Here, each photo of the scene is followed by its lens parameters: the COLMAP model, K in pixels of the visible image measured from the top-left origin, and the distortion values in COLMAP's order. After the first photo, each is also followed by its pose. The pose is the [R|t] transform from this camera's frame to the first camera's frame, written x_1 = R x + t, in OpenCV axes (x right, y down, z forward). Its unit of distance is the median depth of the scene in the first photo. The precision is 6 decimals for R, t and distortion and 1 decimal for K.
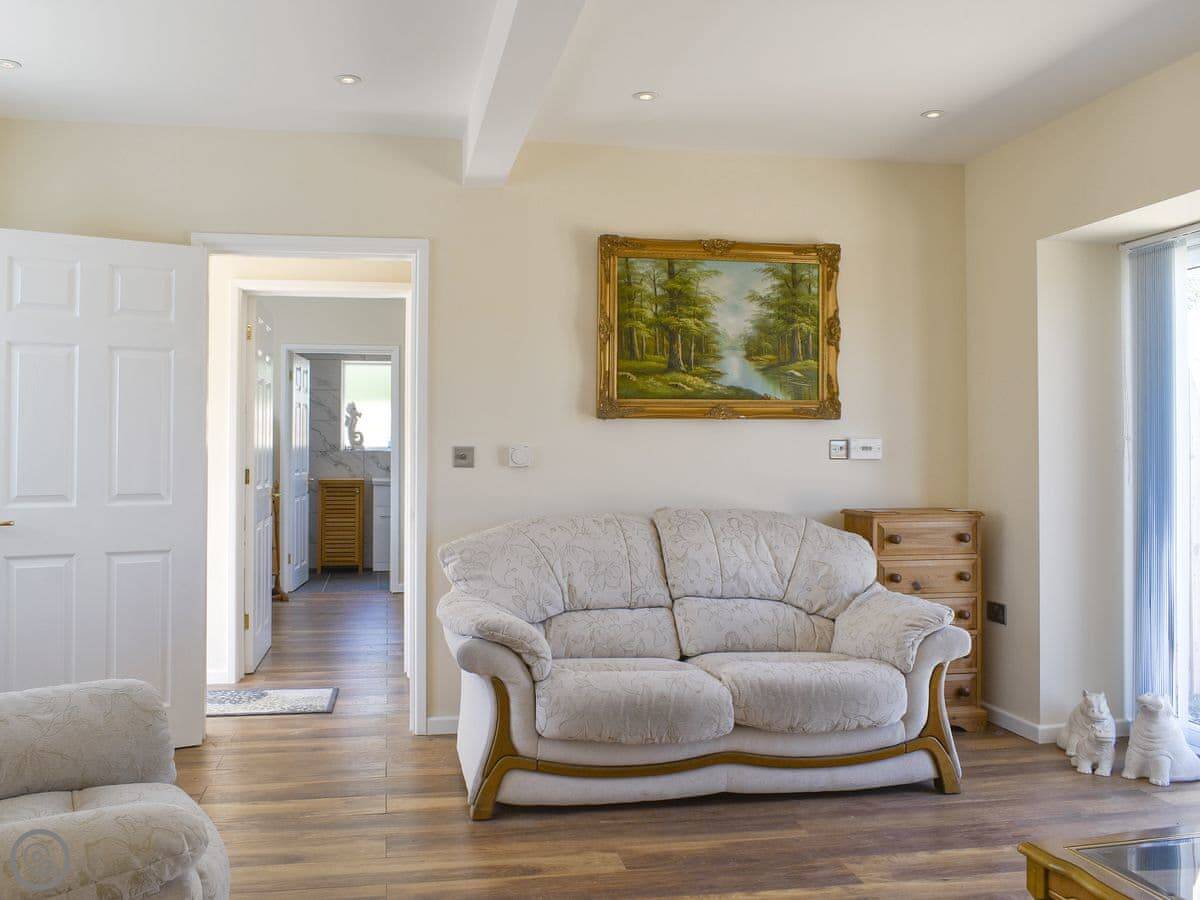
lens RADIAL K [[1055.6, 0, 600.0], [0, 1055.6, 450.0], [0, 0, 1]] dist [-0.052299, 0.014815]
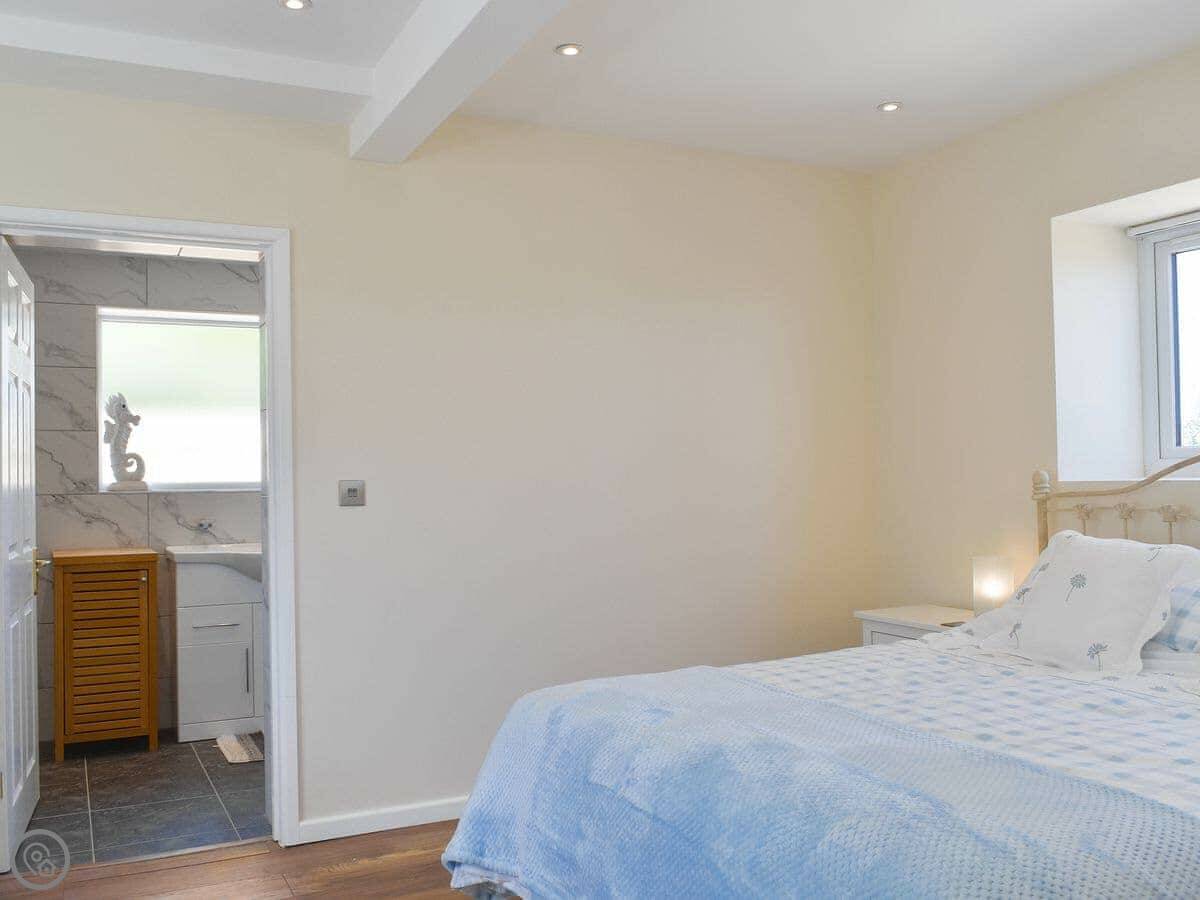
lens RADIAL K [[1055.6, 0, 600.0], [0, 1055.6, 450.0], [0, 0, 1]] dist [-0.052299, 0.014815]
pose [[0.966484, -0.024697, 0.255537, -0.145284], [0.032061, 0.999181, -0.024690, 0.000242], [-0.254718, 0.032055, 0.966484, 0.474773]]
